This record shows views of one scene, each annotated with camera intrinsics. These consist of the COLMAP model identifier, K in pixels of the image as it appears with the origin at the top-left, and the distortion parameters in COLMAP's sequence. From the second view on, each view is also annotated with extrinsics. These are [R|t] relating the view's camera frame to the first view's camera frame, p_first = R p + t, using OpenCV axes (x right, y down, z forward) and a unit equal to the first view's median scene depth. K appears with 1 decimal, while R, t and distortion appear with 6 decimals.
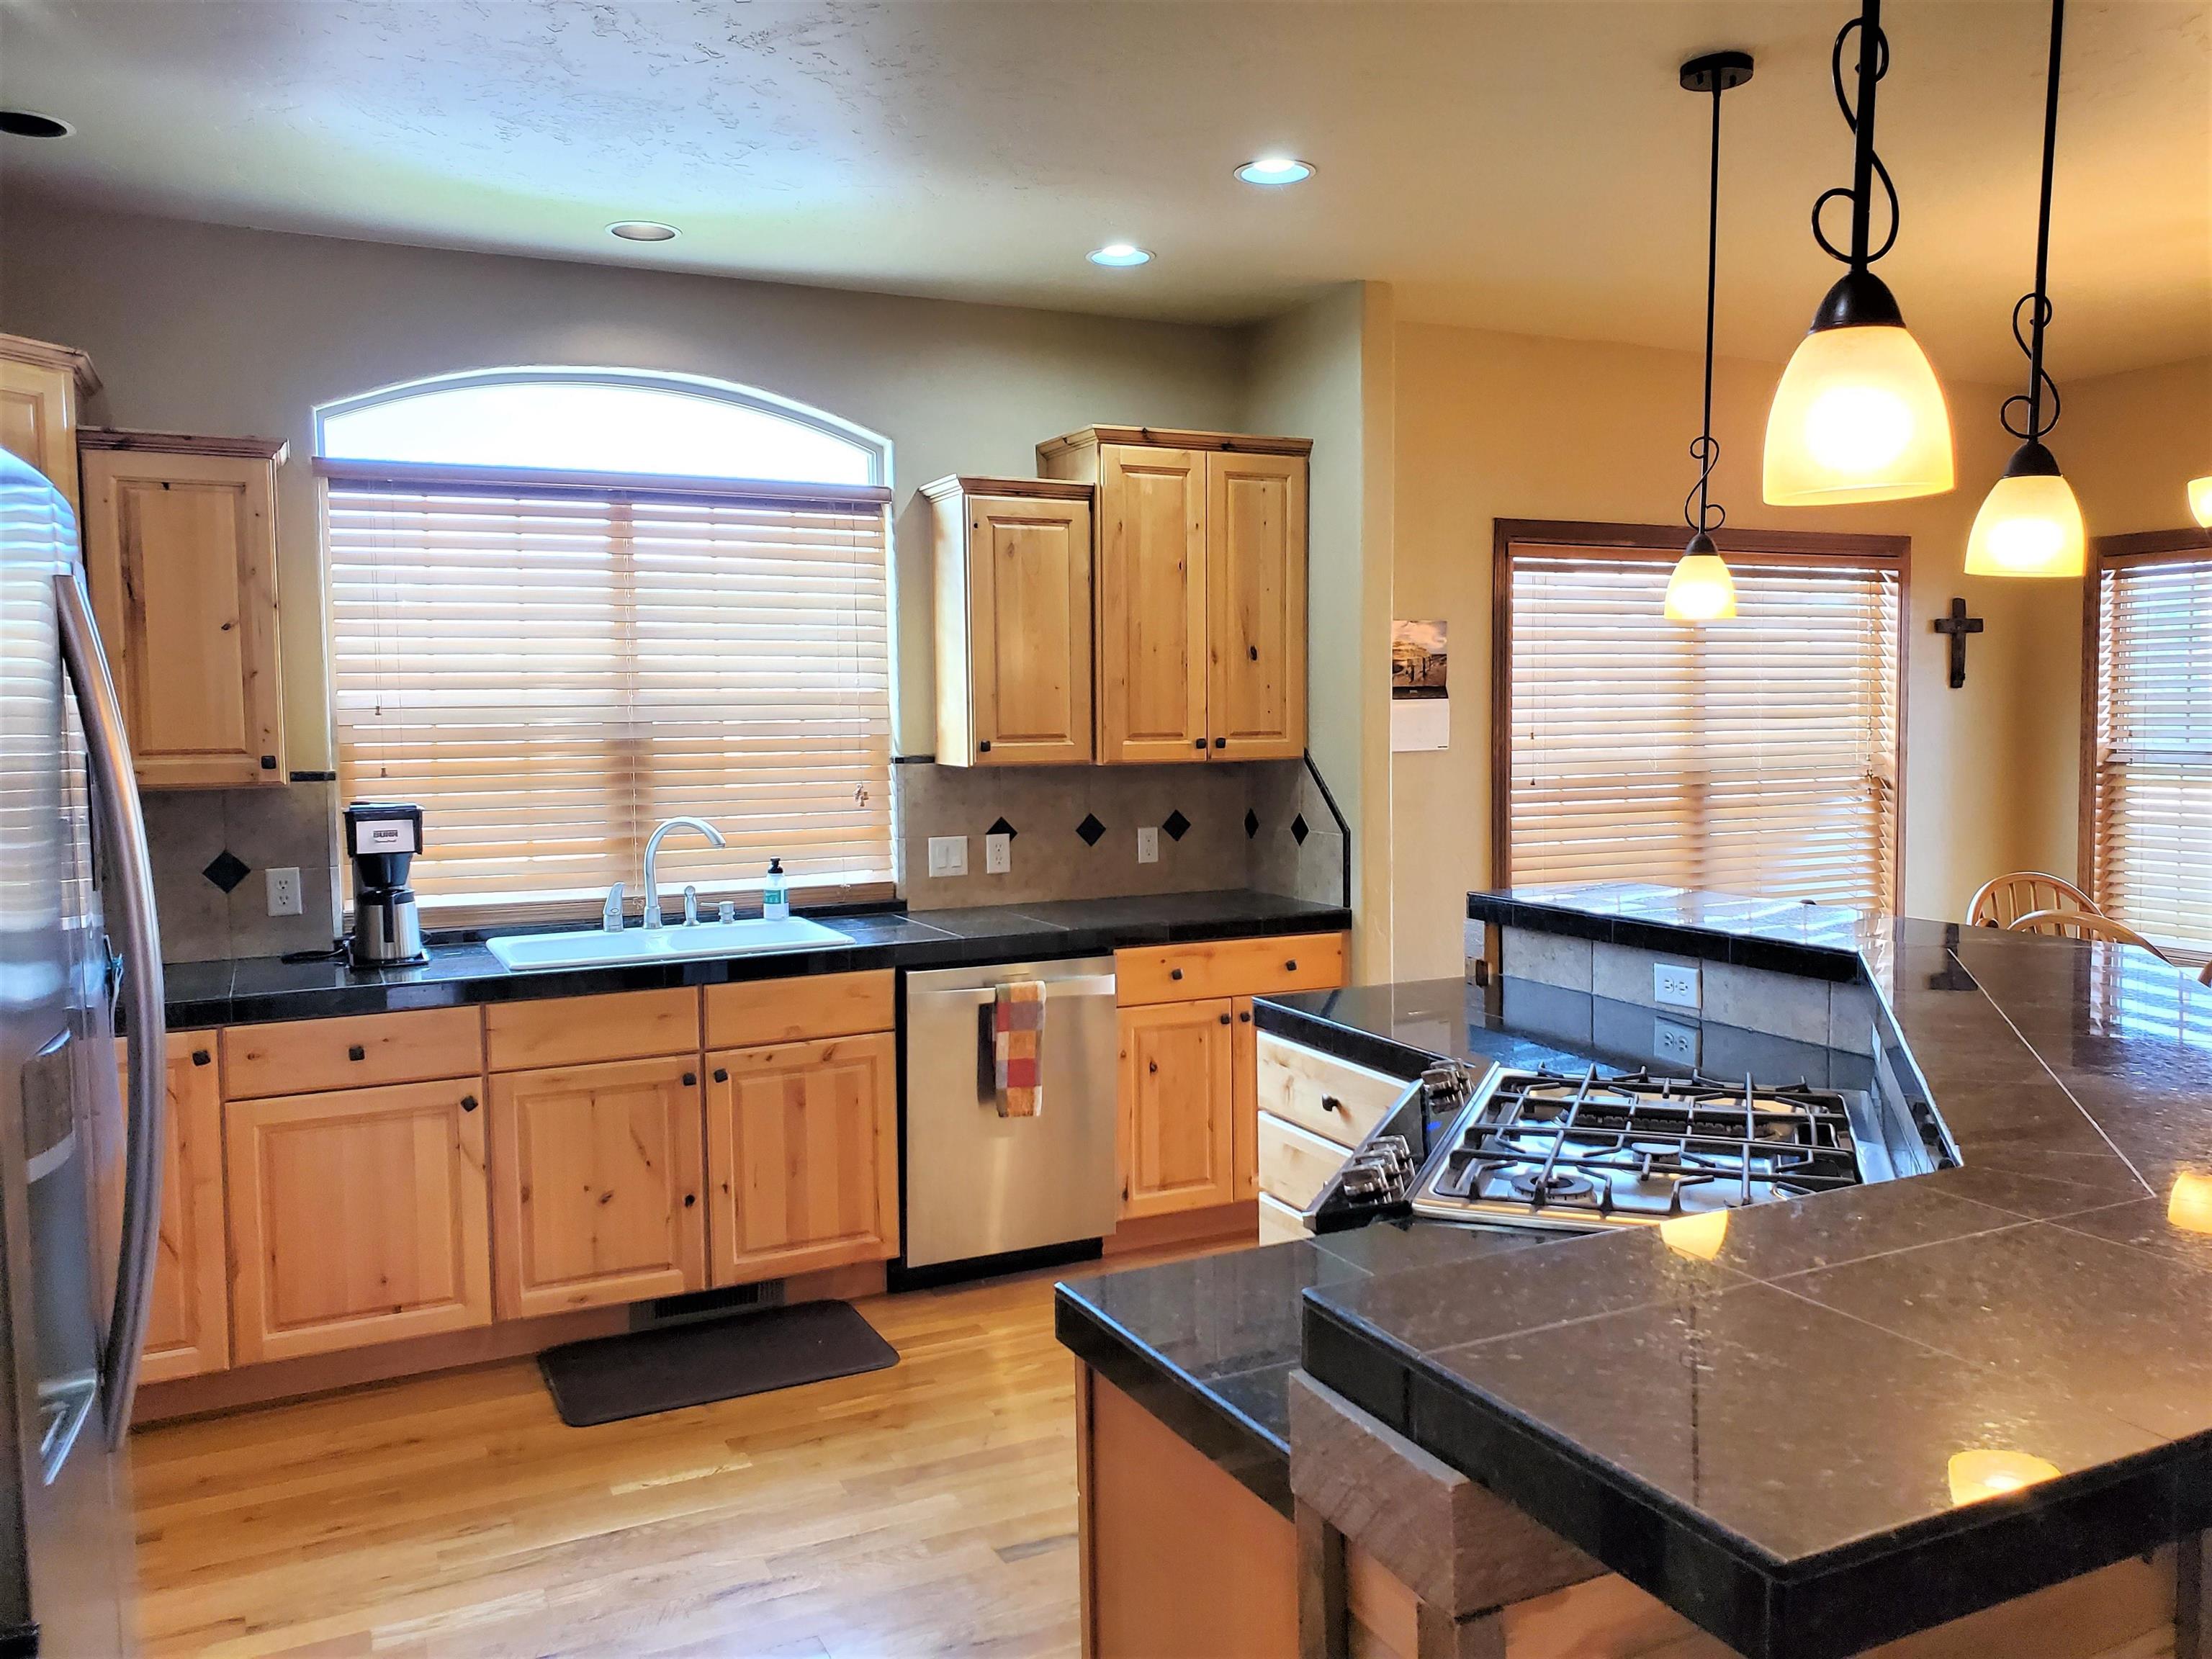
lens RADIAL K [[1657.3, 0, 1177.4], [0, 1657.3, 824.2], [0, 0, 1]] dist [0.087184, -0.089025]
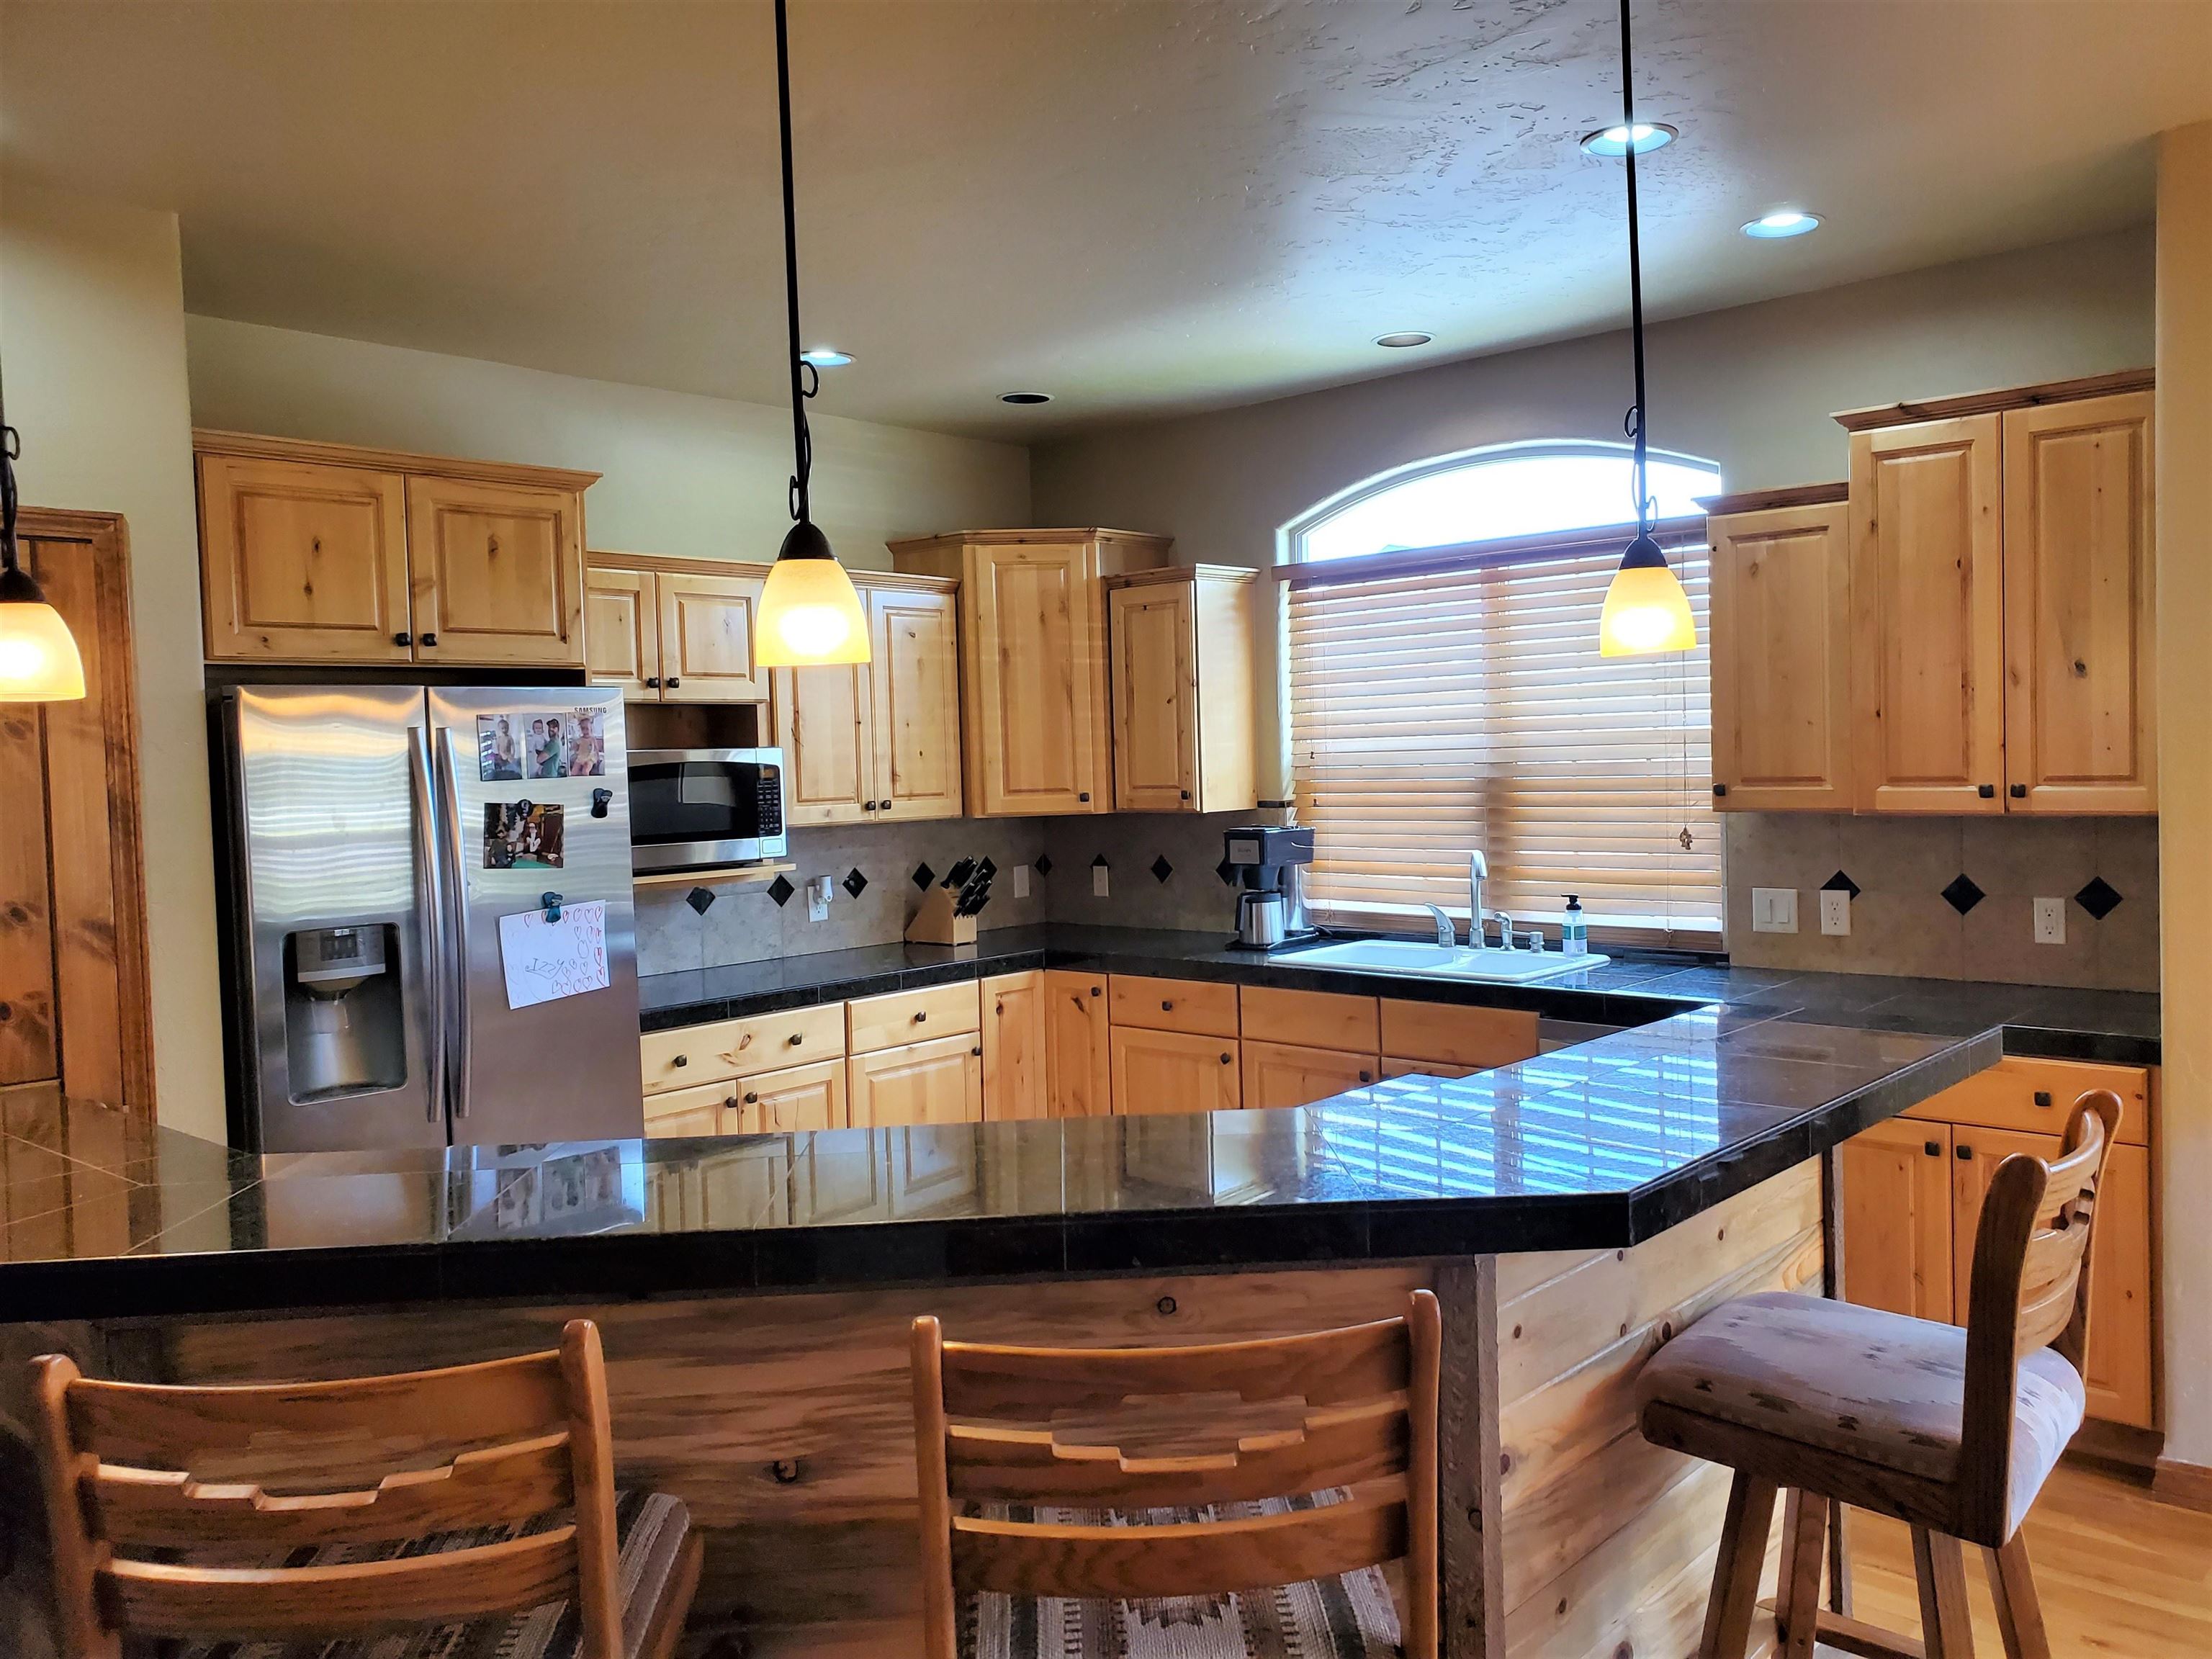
lens RADIAL K [[1657.3, 0, 1103.7], [0, 1657.3, 817.9], [0, 0, 1]] dist [0.087184, -0.089025]
pose [[0.381439, 0.037567, -0.923630, 0.535587], [-0.041793, 0.998853, 0.023367, -0.034872], [0.923449, 0.029688, 0.382571, 0.299232]]
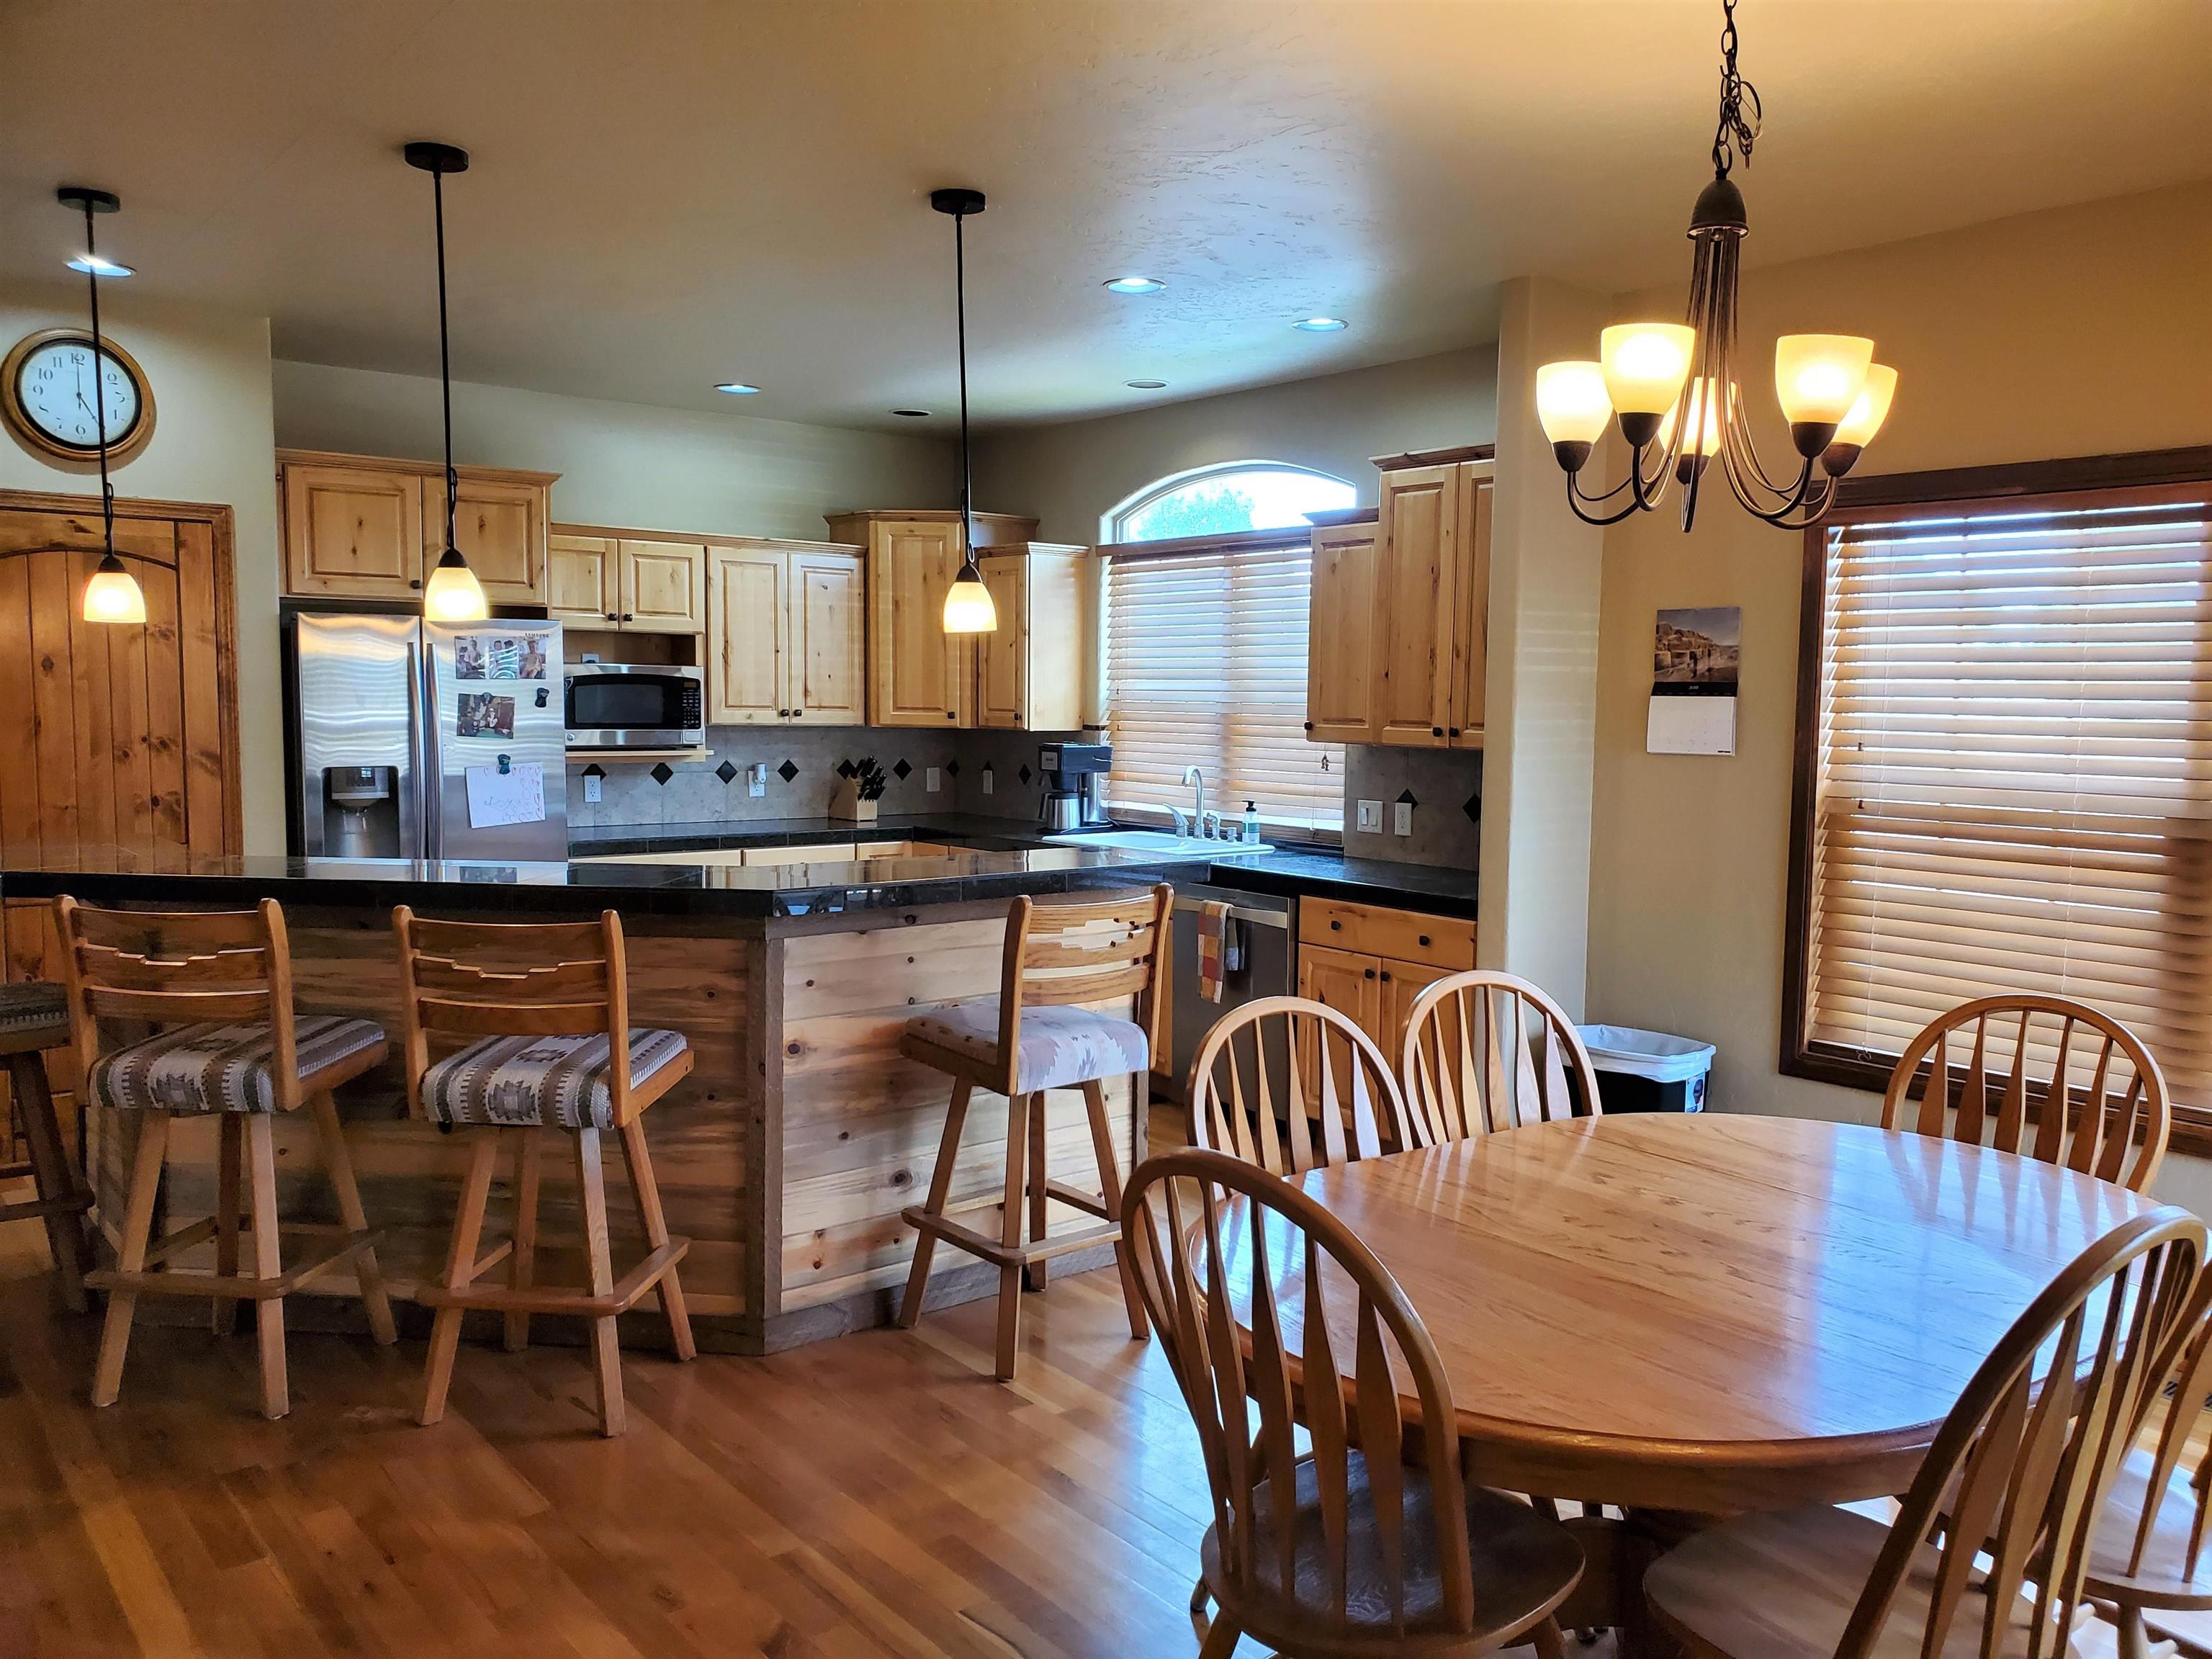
lens RADIAL K [[1657.3, 0, 1092.7], [0, 1657.3, 831.7], [0, 0, 1]] dist [0.087184, -0.089025]
pose [[0.230319, 0.099075, -0.968058, 0.963600], [-0.086254, 0.992967, 0.081102, -0.049163], [0.969285, 0.064819, 0.237245, 0.484163]]
